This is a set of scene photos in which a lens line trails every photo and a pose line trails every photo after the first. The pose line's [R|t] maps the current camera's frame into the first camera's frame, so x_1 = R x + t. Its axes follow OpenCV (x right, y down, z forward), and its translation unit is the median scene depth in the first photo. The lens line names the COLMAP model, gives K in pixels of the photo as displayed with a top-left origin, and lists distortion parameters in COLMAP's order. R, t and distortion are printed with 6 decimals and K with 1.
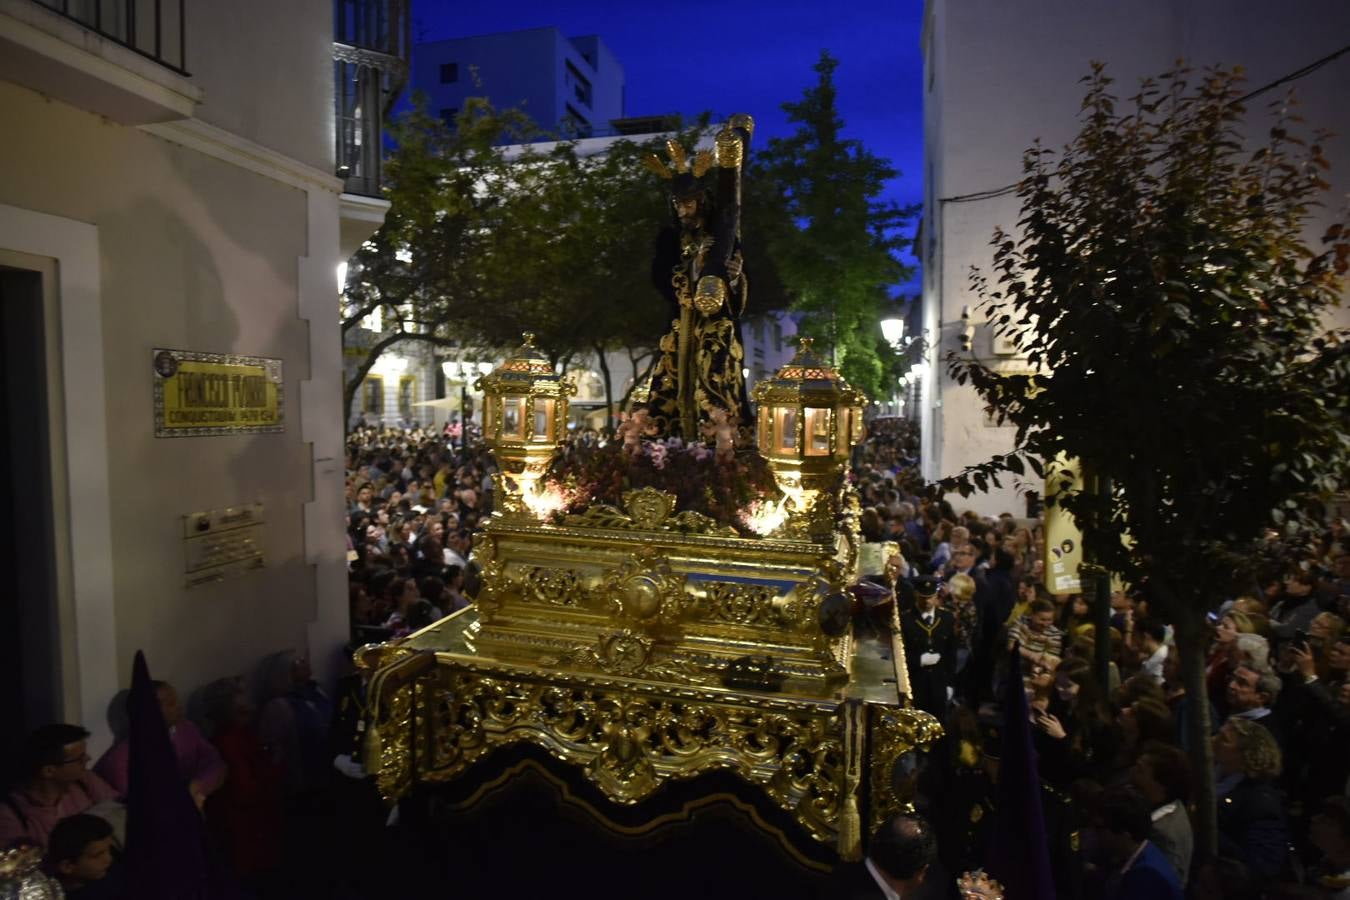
lens RADIAL K [[781.8, 0, 679.3], [0, 781.8, 446.6], [0, 0, 1]] dist [-0.038108, 0.012977]
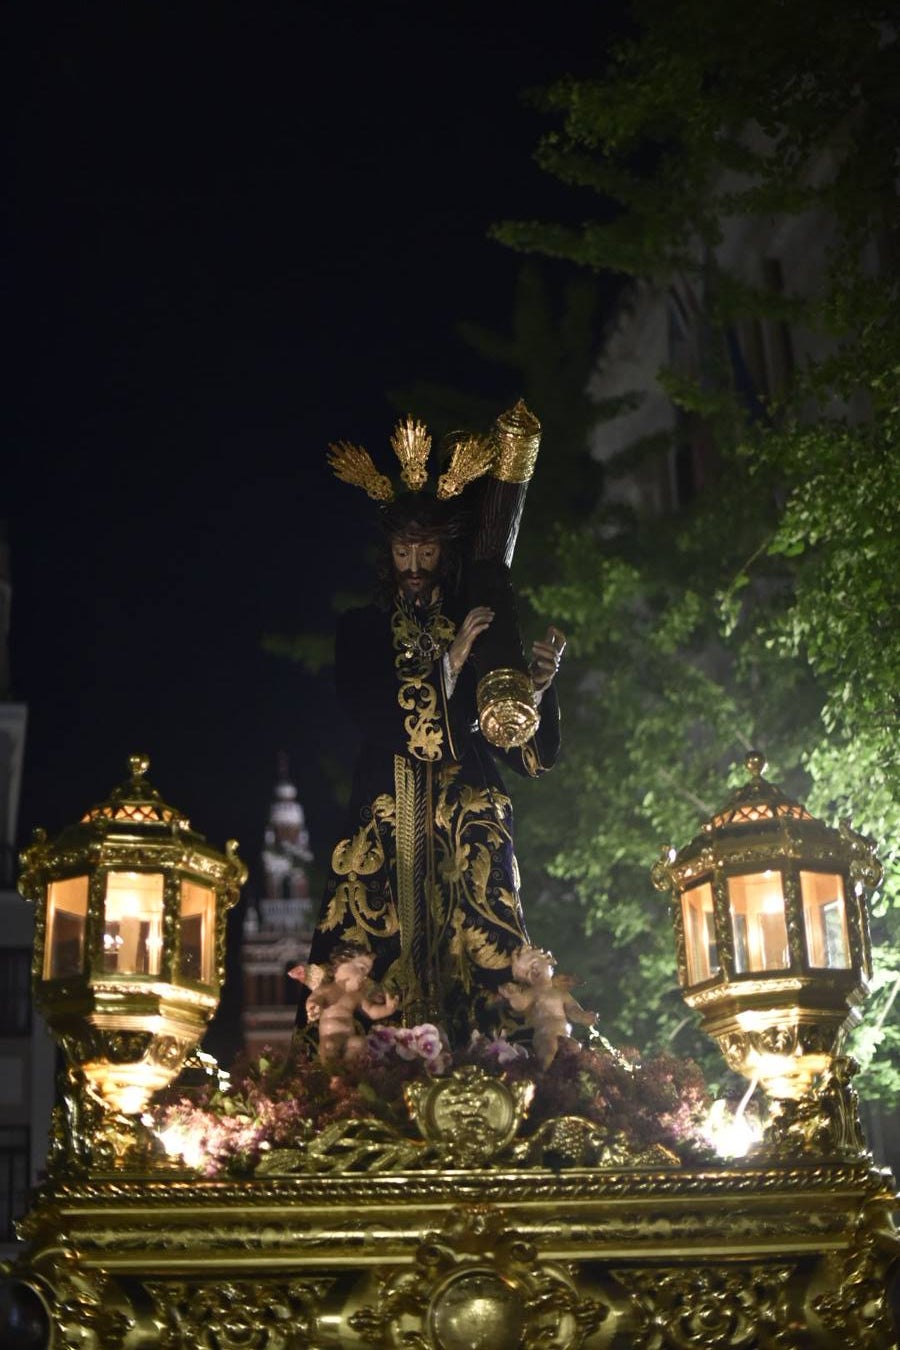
lens RADIAL K [[1962.8, 0, 427.4], [0, 1962.8, 668.6], [0, 0, 1]] dist [-0.119105, 0.000000]
pose [[0.952863, 0.056701, 0.298055, -0.350381], [0.077183, 0.904761, -0.418868, 0.269306], [-0.293419, 0.422128, 0.857737, -0.012760]]
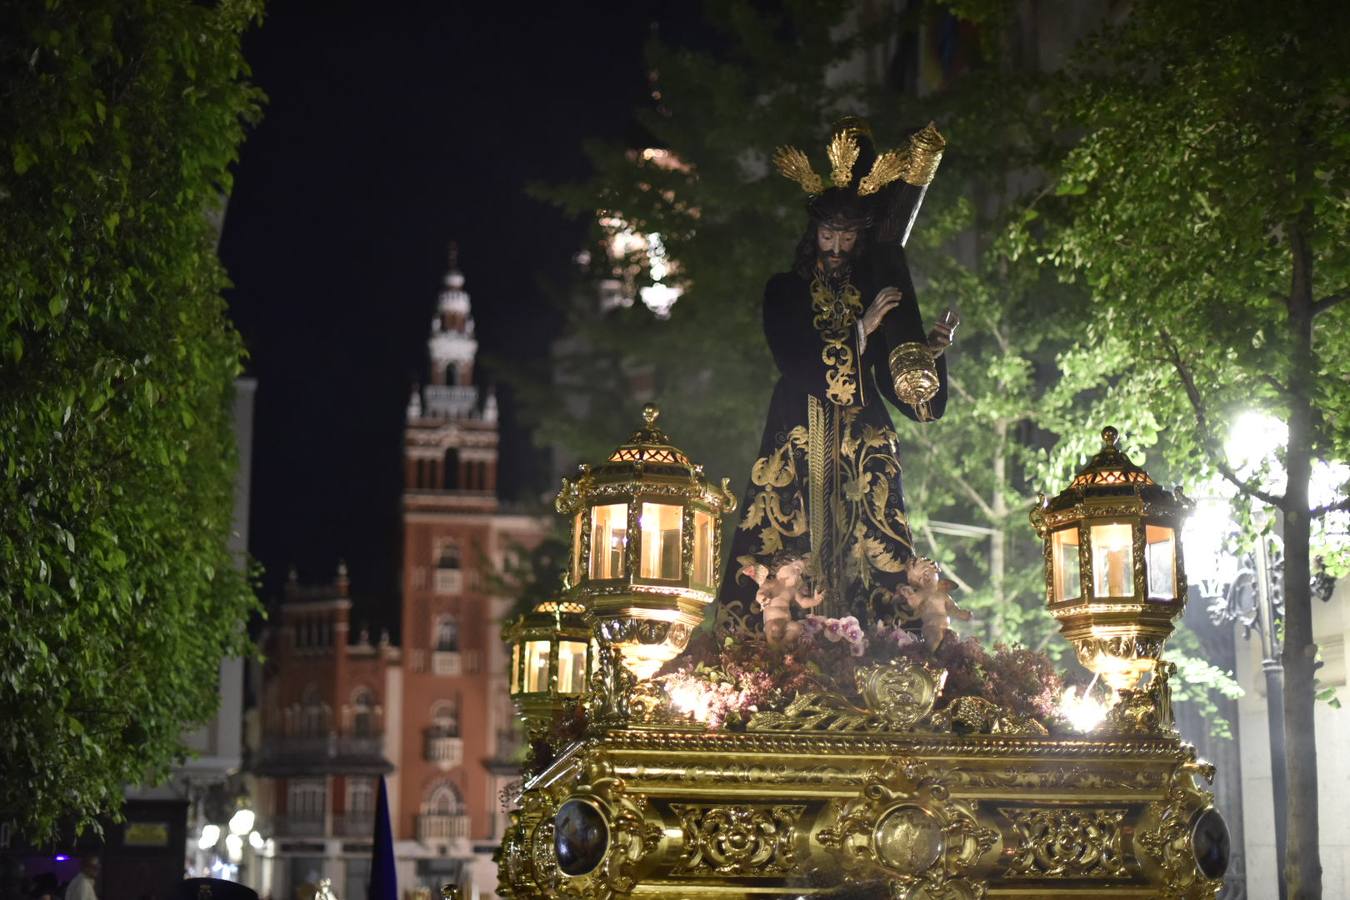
lens RADIAL K [[1962.8, 0, 674.2], [0, 1962.8, 444.1], [0, 0, 1]] dist [-0.119105, 0.000000]
pose [[0.933063, 0.063885, 0.353994, -0.651952], [0.040612, 0.959102, -0.280134, 0.270982], [-0.357413, 0.275759, 0.892308, -0.272763]]
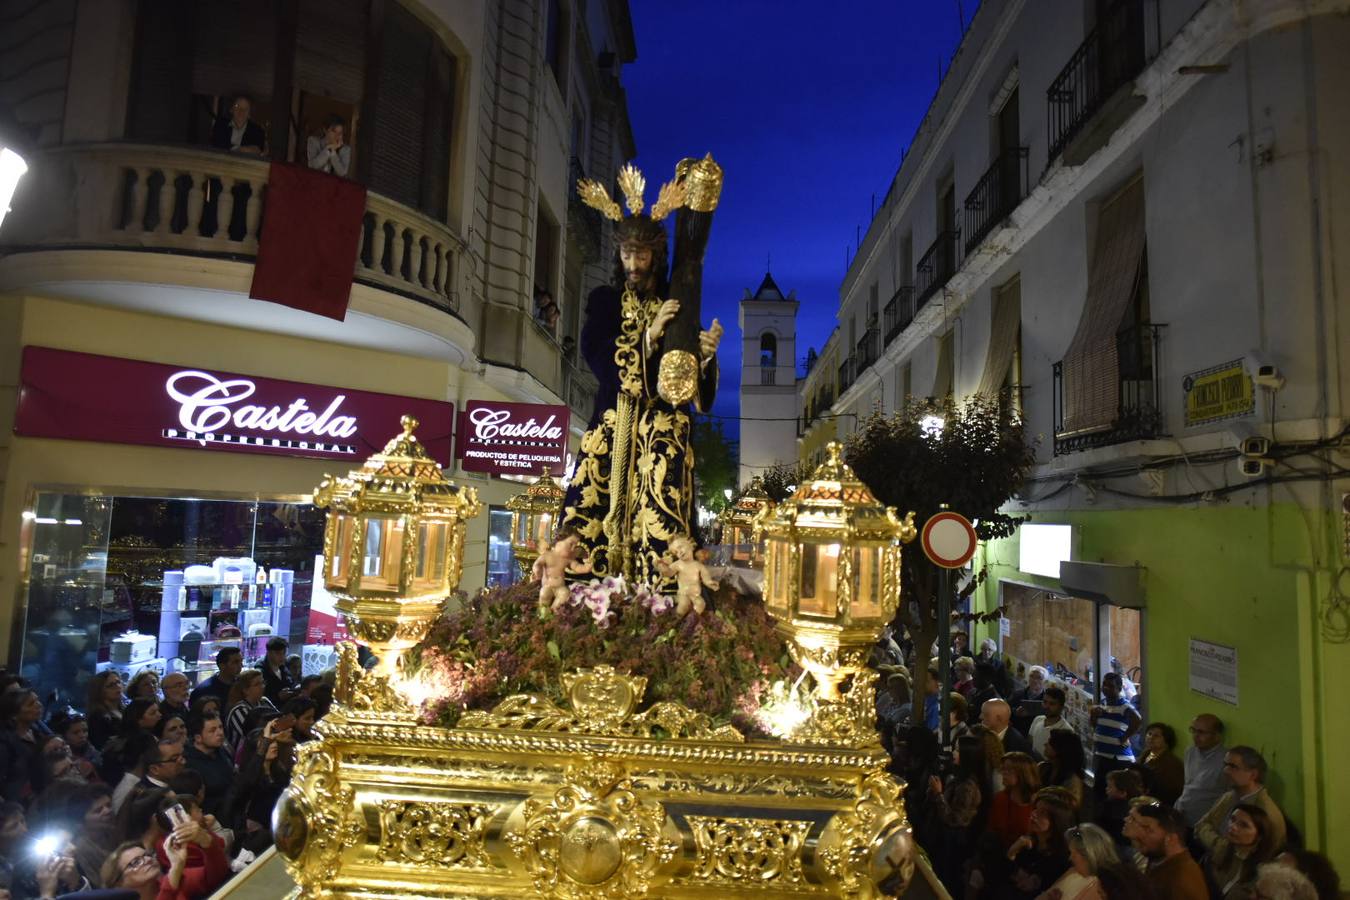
lens RADIAL K [[781.8, 0, 676.8], [0, 781.8, 443.7], [0, 0, 1]] dist [-0.038108, 0.012977]
pose [[0.973037, 0.036434, 0.227752, -0.117253], [-0.005111, 0.990609, -0.136632, -0.035844], [-0.230591, 0.131784, 0.964086, 0.313382]]
